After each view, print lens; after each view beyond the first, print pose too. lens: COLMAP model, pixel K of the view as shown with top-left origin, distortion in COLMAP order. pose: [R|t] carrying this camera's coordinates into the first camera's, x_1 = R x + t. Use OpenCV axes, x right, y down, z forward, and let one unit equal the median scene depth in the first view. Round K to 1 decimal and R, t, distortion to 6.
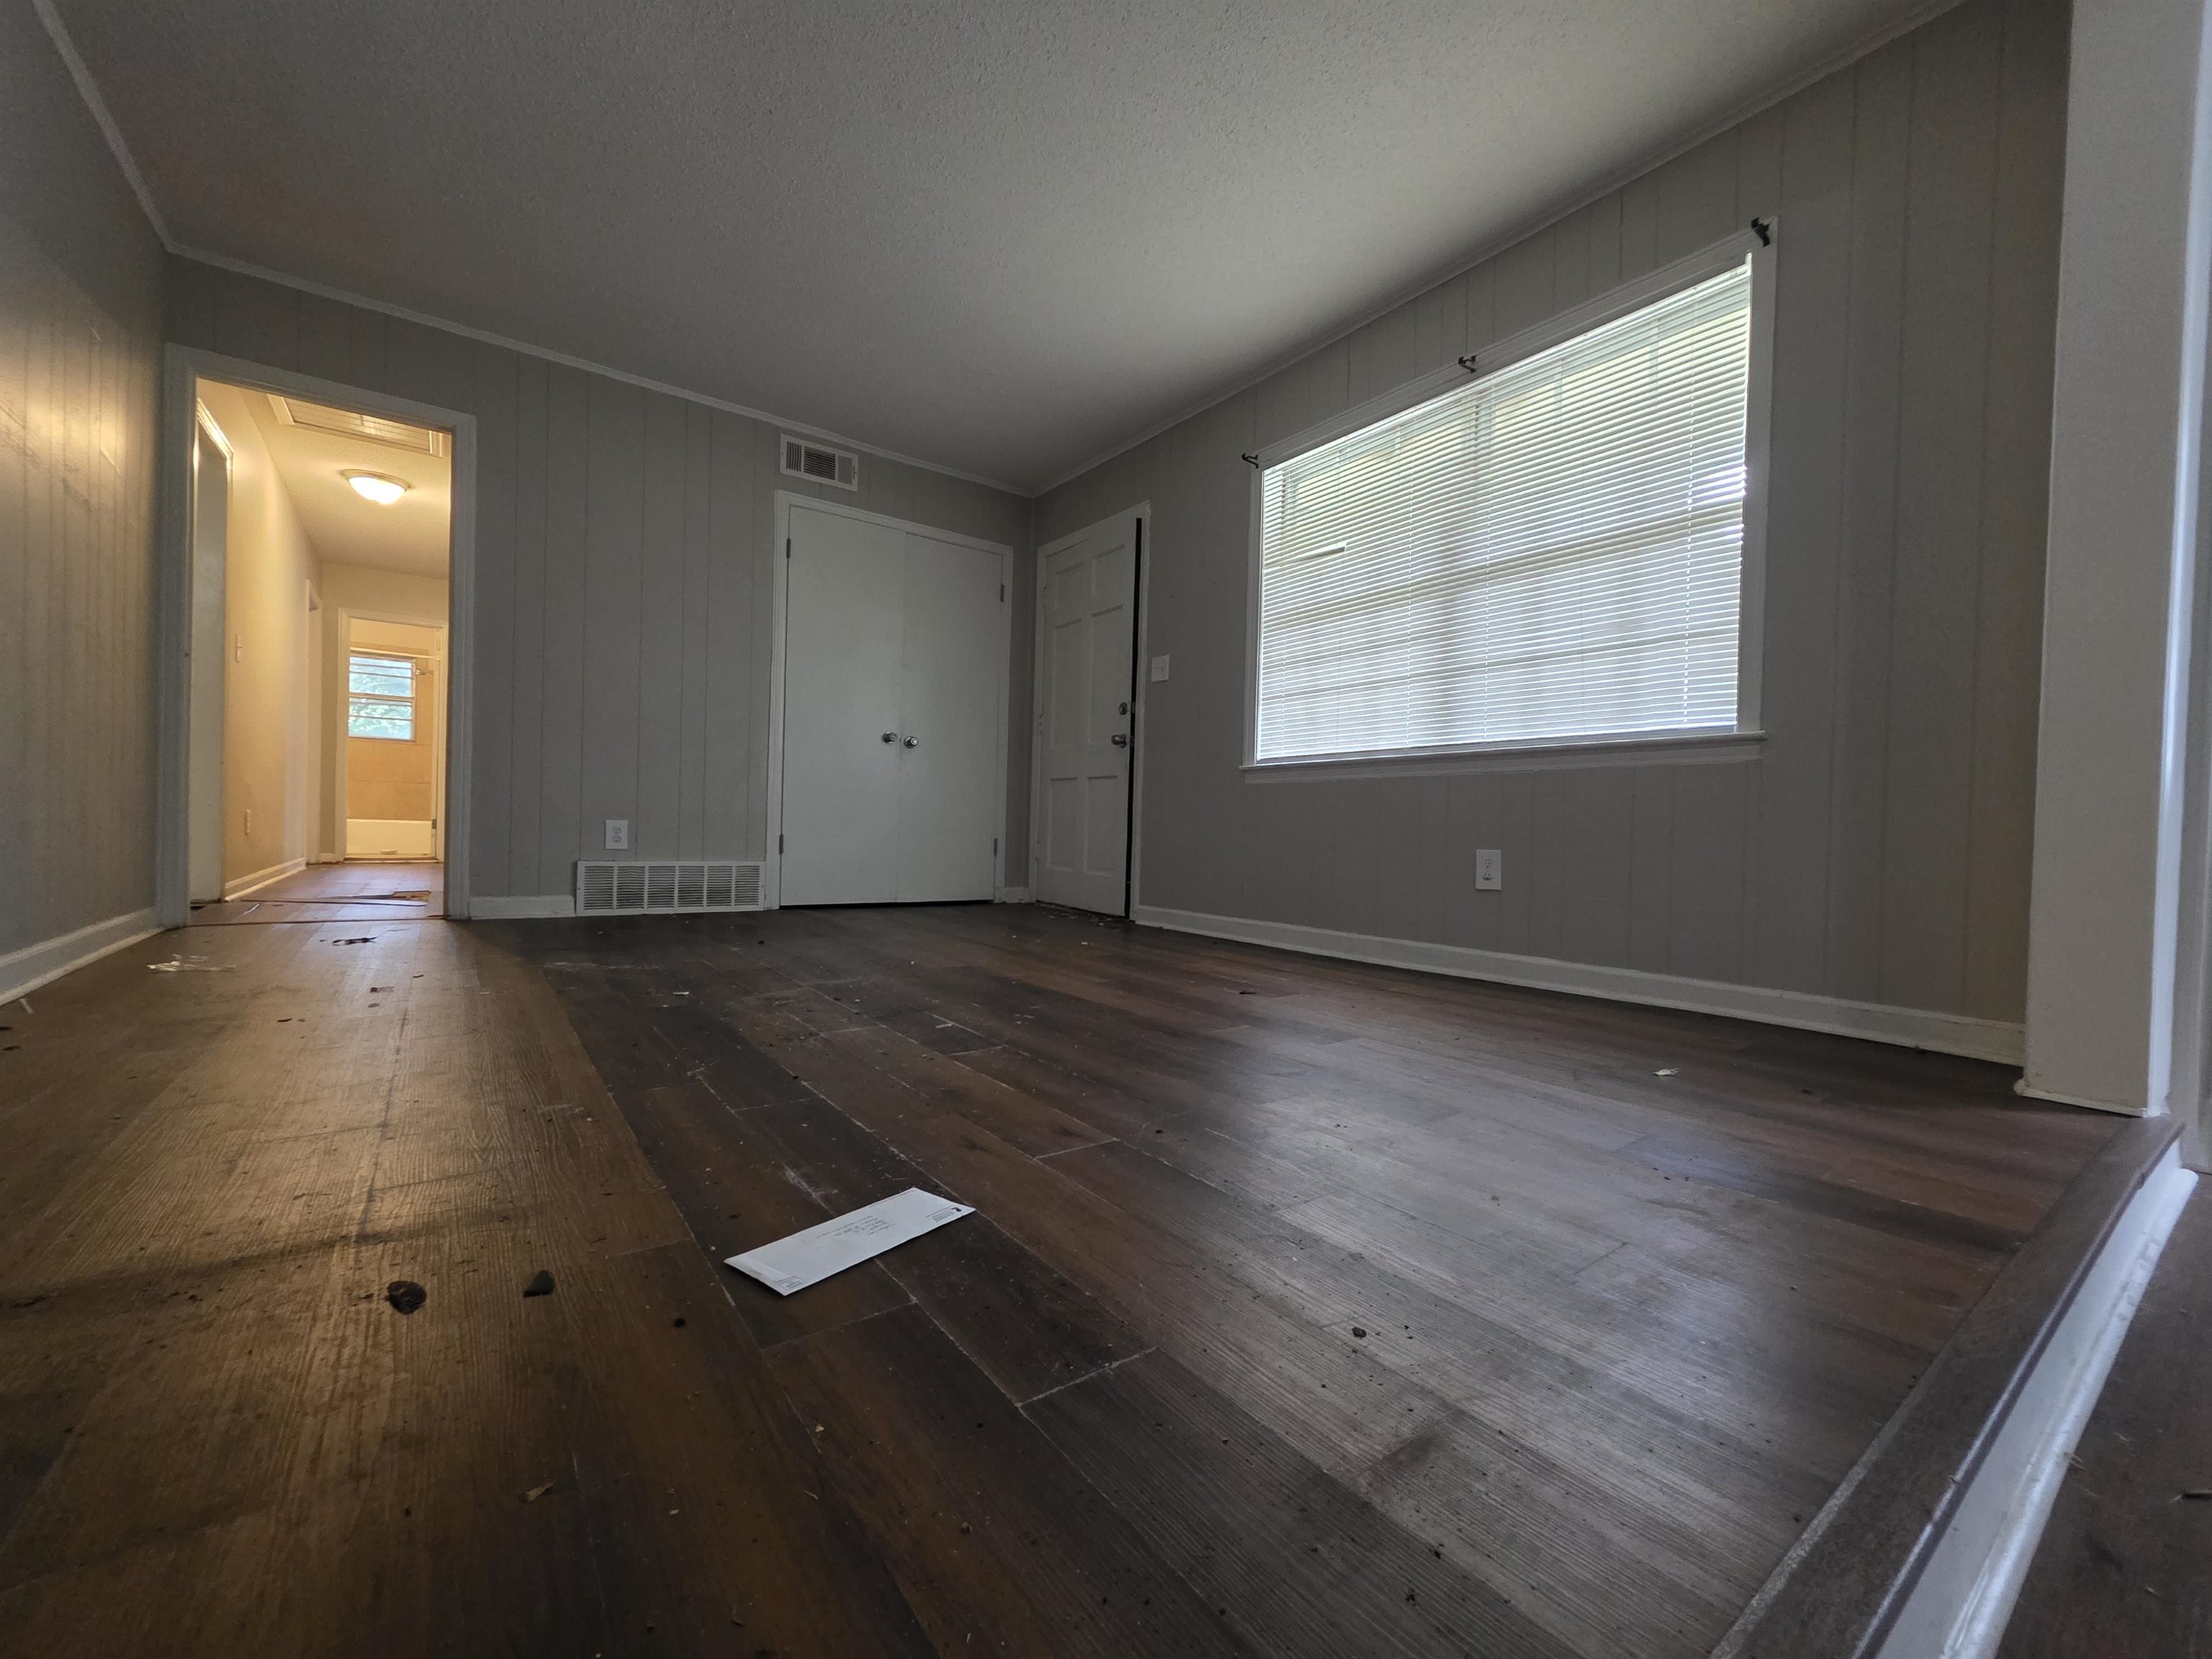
lens RADIAL K [[892.3, 0, 1111.8], [0, 892.3, 839.5], [0, 0, 1]] dist [-0.000087, 0.000010]
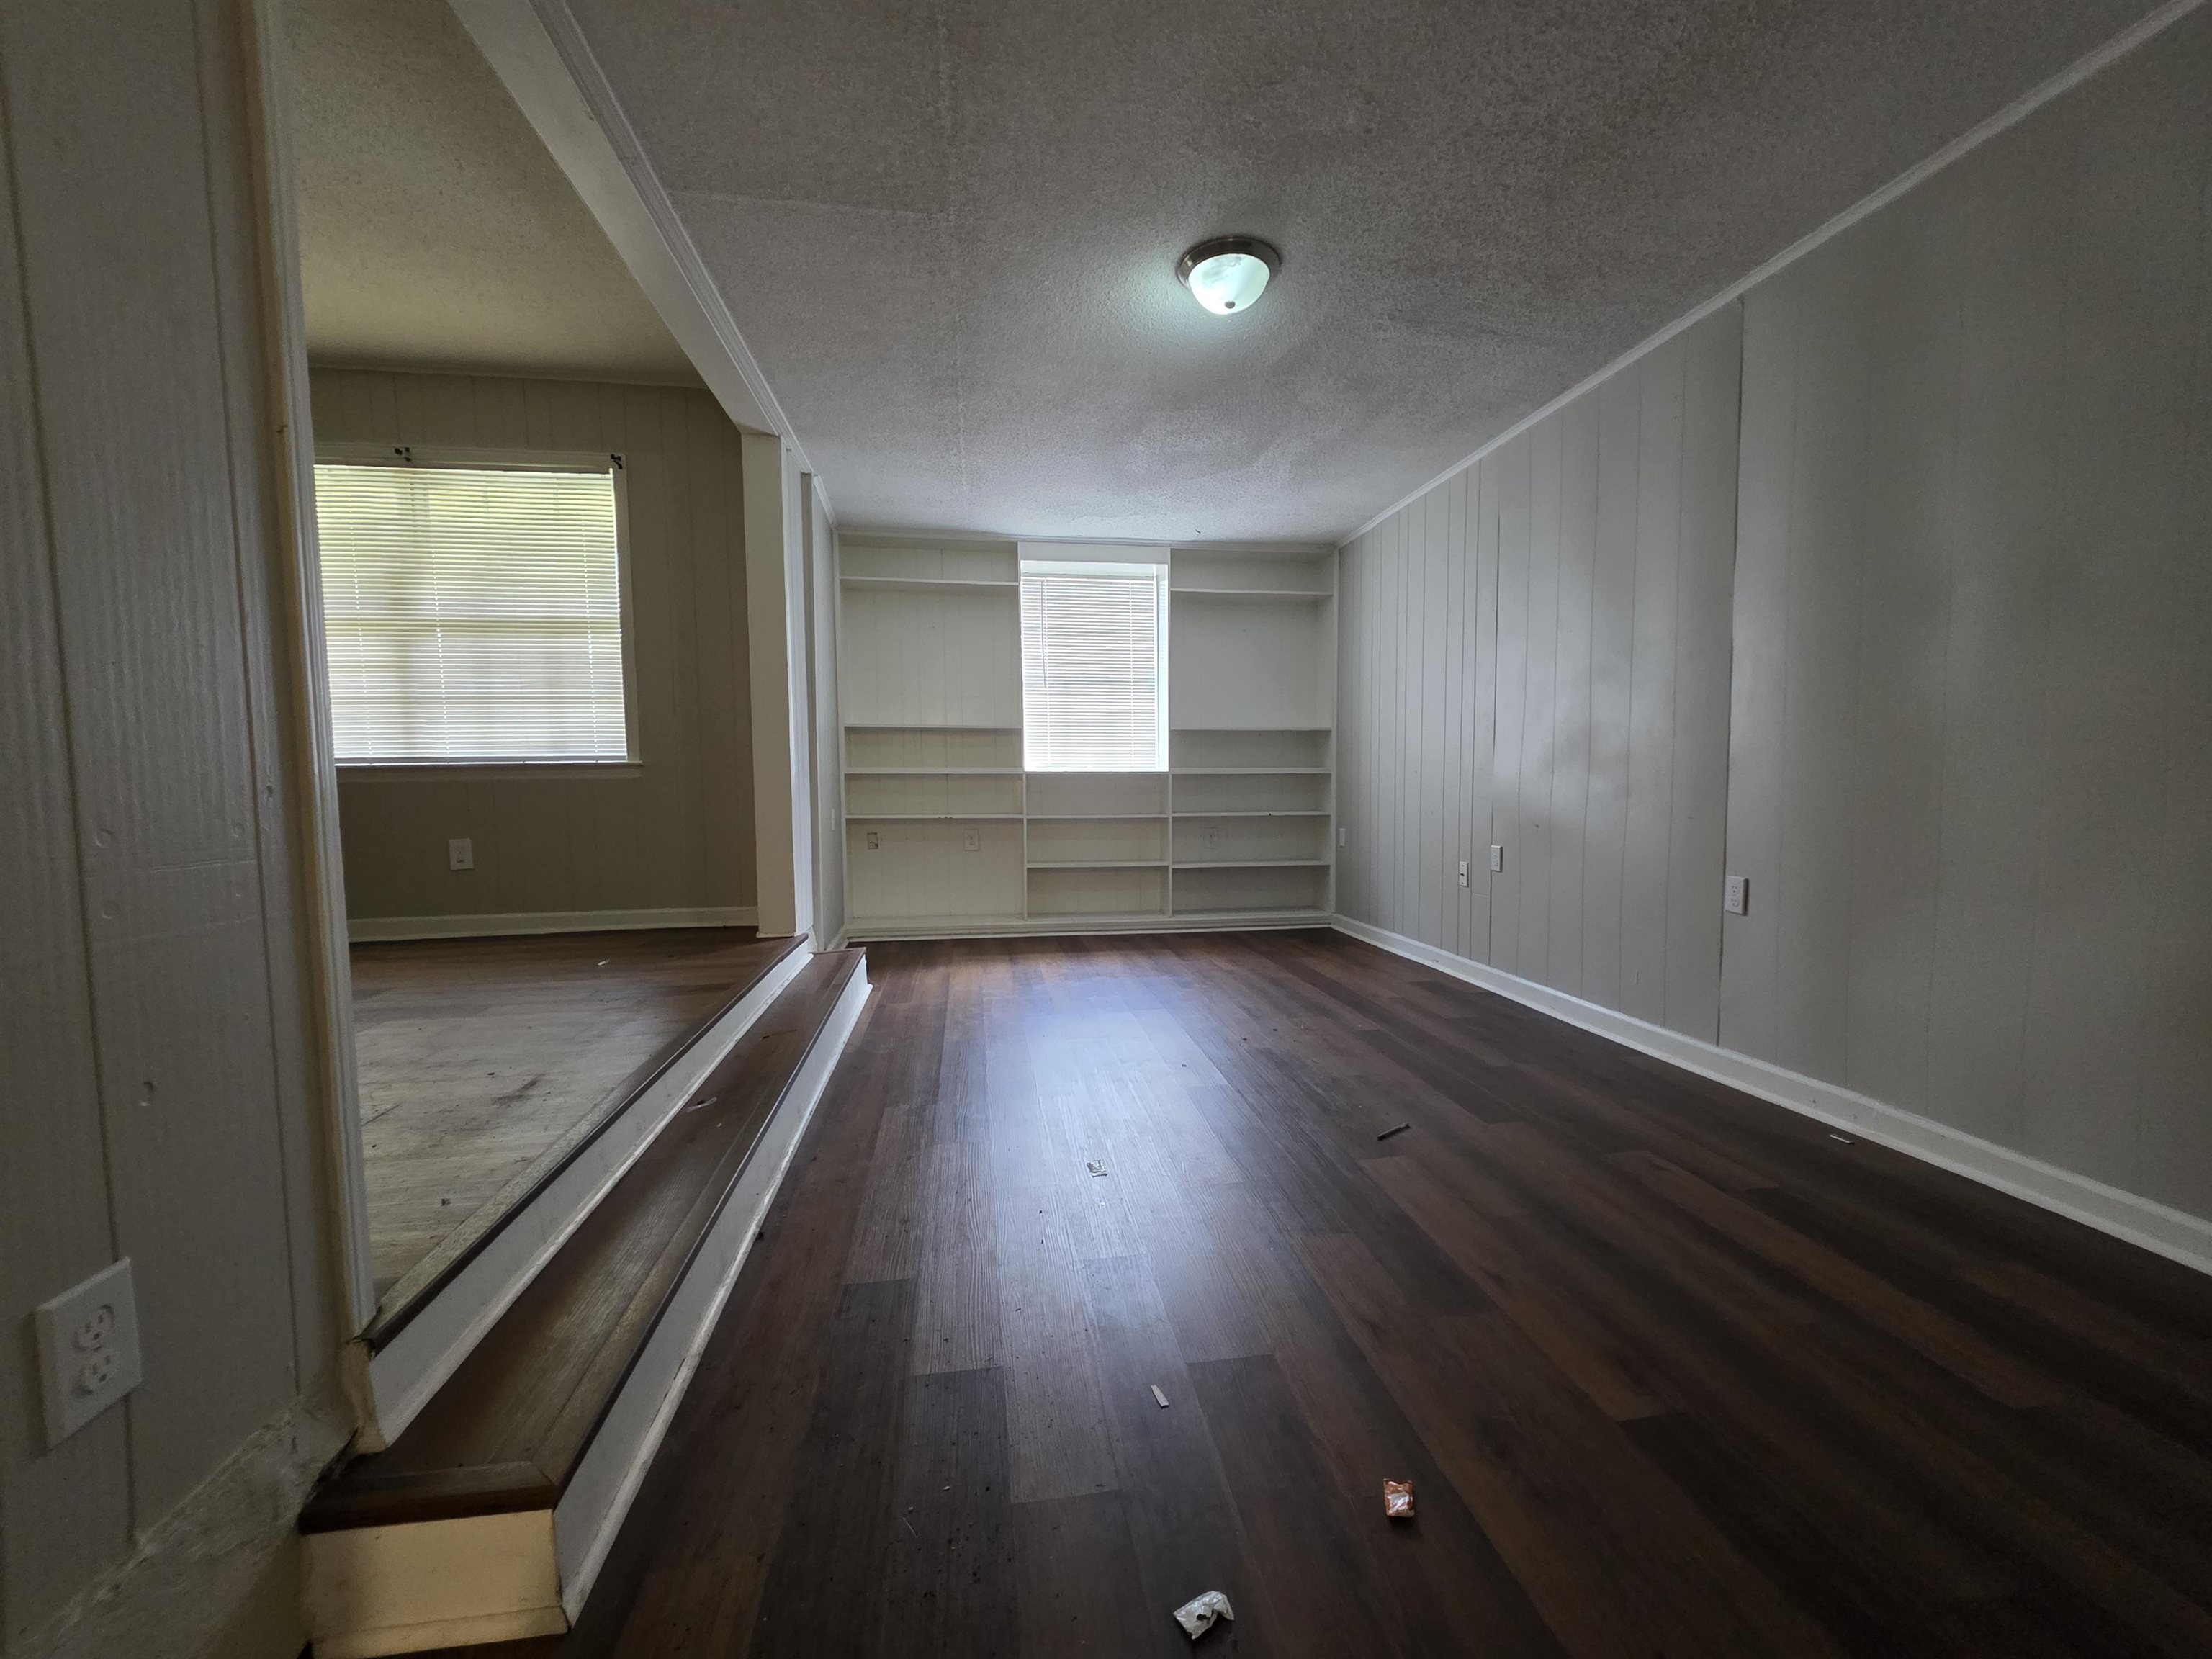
lens RADIAL K [[892.3, 0, 1111.8], [0, 892.3, 839.5], [0, 0, 1]] dist [-0.000087, 0.000010]
pose [[0.463911, -0.091820, 0.881110, -0.323482], [0.034318, 0.995730, 0.085696, -0.075445], [-0.885217, -0.009517, 0.465081, -0.515958]]
